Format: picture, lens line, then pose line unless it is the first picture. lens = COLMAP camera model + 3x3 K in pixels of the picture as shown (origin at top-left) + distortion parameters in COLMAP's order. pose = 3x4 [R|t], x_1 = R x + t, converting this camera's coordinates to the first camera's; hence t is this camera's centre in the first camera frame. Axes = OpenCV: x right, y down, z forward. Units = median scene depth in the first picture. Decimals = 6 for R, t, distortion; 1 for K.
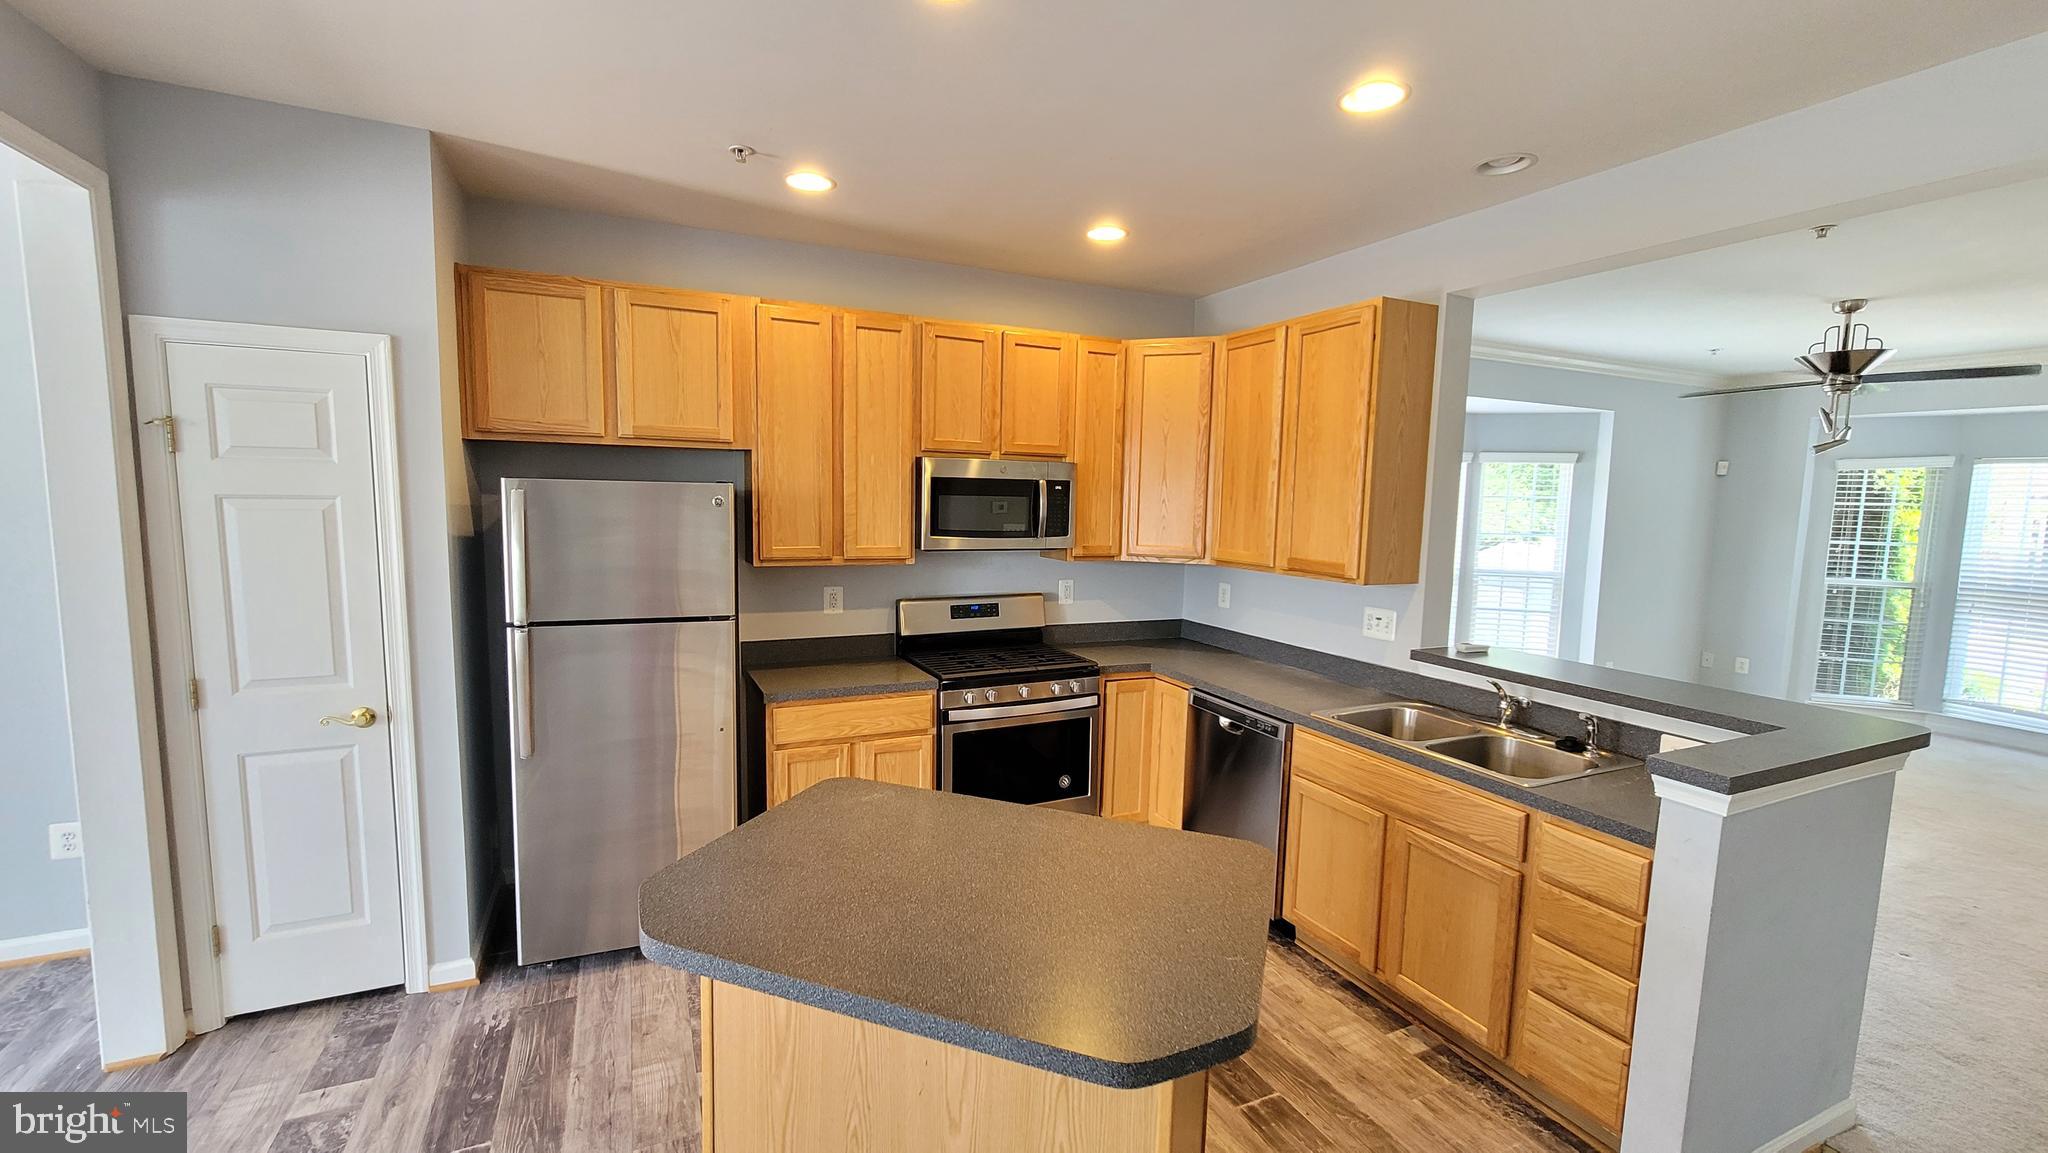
lens RADIAL K [[833.2, 0, 1015.3], [0, 833.2, 576.9], [0, 0, 1]] dist [-0.000254, 0.000486]
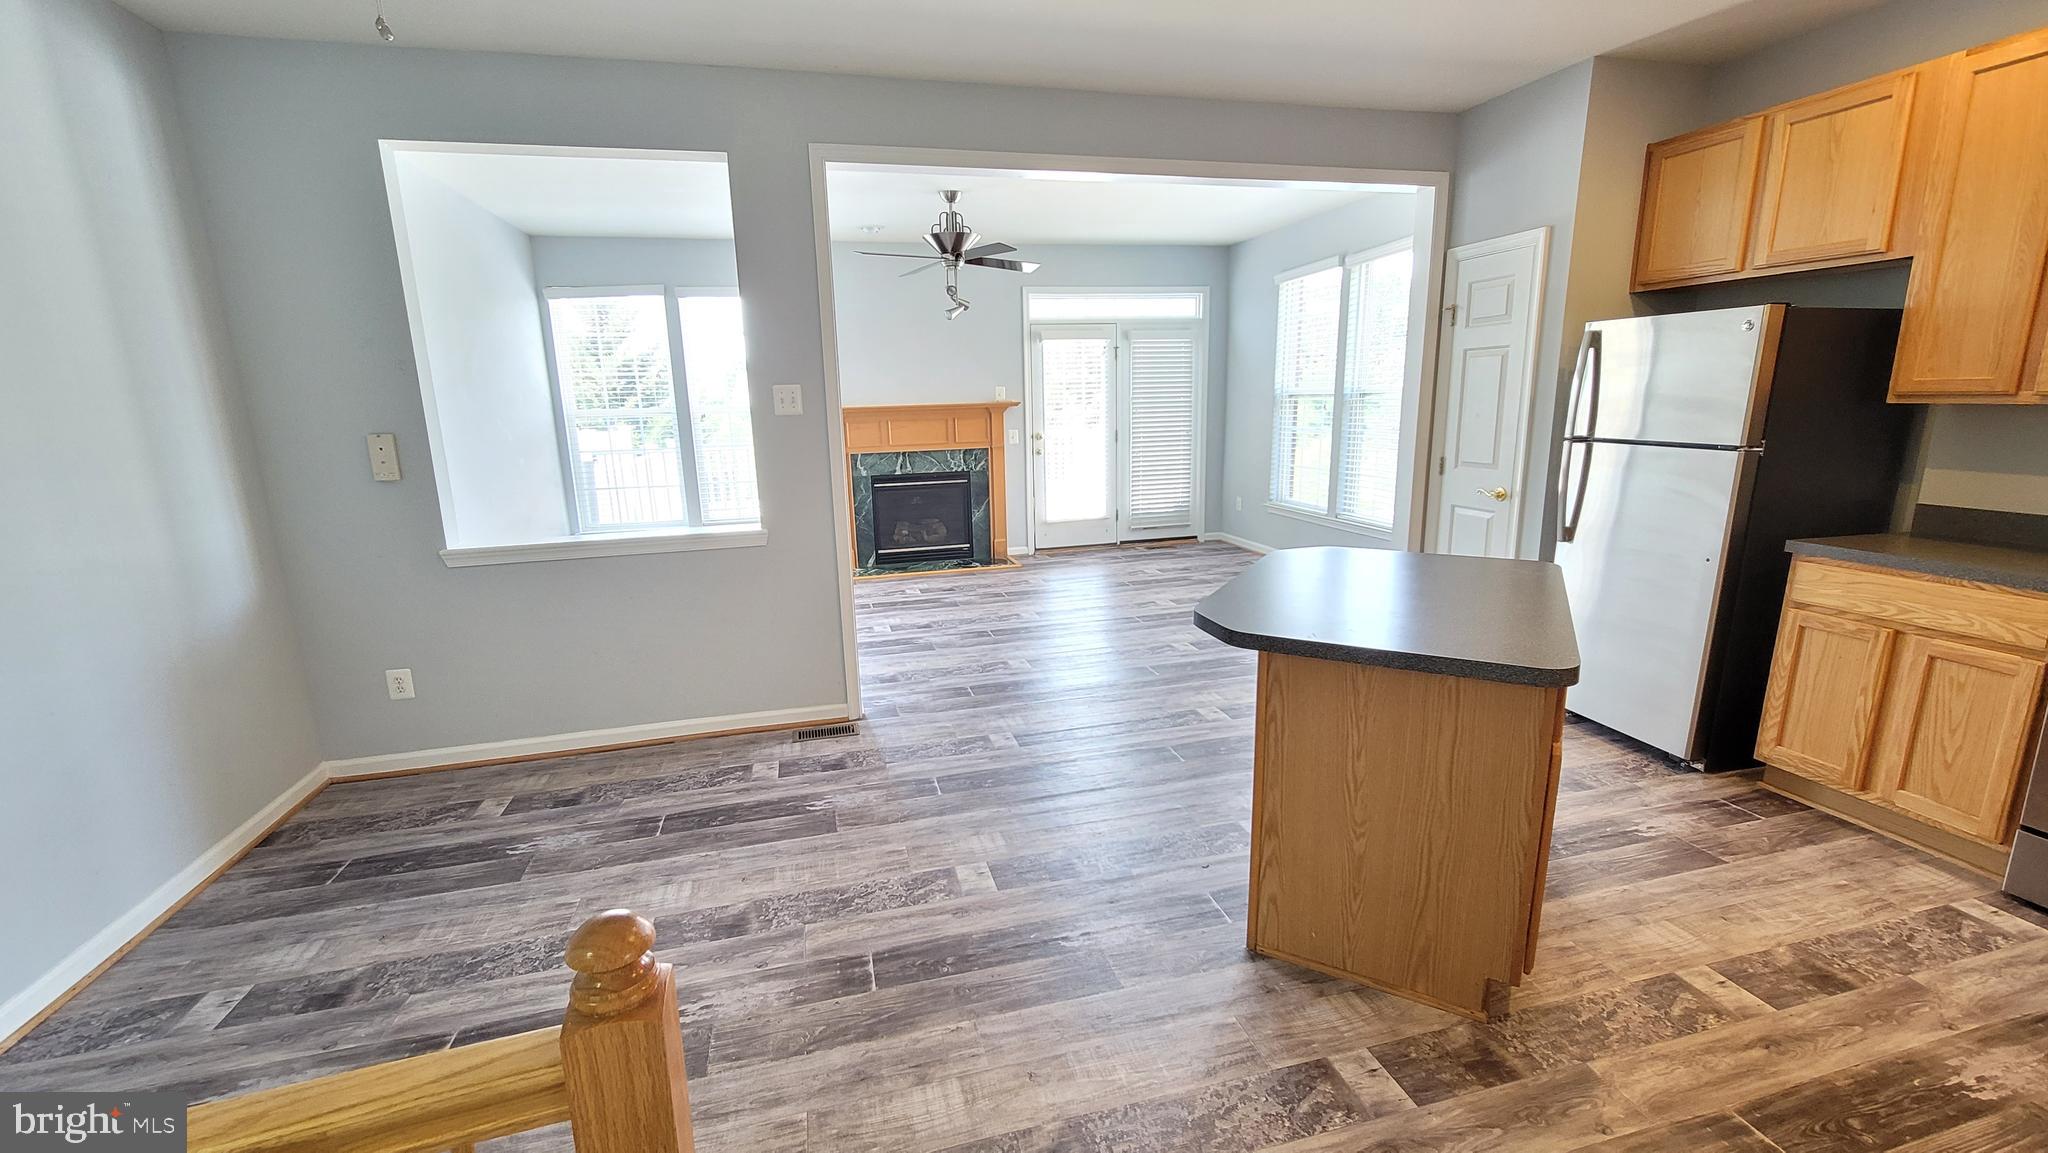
lens RADIAL K [[833.2, 0, 1017.6], [0, 833.2, 578.4], [0, 0, 1]] dist [-0.000254, 0.000486]
pose [[-0.176954, 0.195371, -0.964633, 0.784977], [-0.078694, 0.974154, 0.211735, 0.058559], [0.981068, 0.113378, -0.157006, 0.347993]]
